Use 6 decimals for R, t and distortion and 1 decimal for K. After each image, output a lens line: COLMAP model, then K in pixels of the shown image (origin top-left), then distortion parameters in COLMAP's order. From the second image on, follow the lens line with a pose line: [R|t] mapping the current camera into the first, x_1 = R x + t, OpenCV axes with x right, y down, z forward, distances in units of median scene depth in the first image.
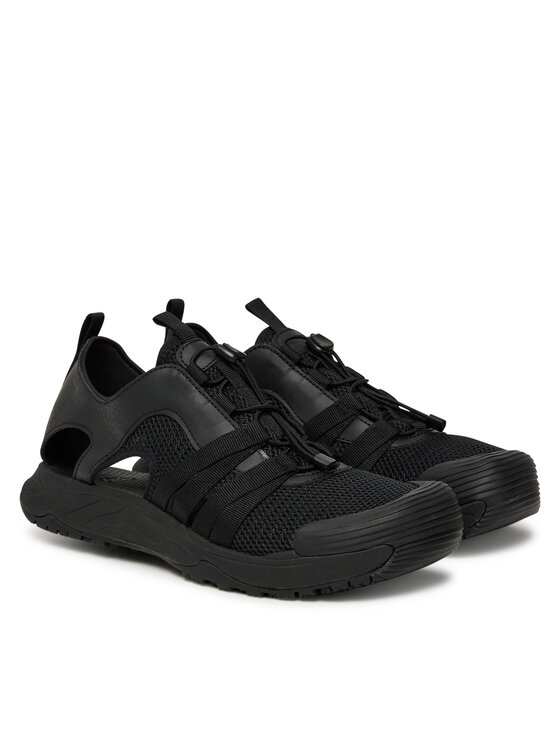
lens RADIAL K [[2198.8, 0, 280.0], [0, 2198.8, 373.0], [0, 0, 1]] dist [-0.535766, -0.218208]
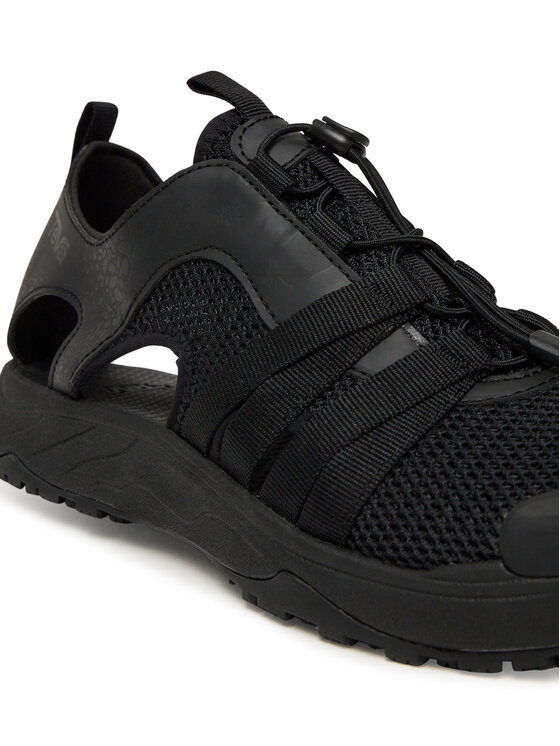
lens RADIAL K [[1170.7, 0, 280.0], [0, 1170.7, 373.0], [0, 0, 1]] dist [0.001544, 0.002662]
pose [[0.998544, -0.008592, -0.053254, -0.022442], [0.011234, 0.998710, 0.049517, 0.032206], [0.052760, -0.050043, 0.997353, 0.743576]]
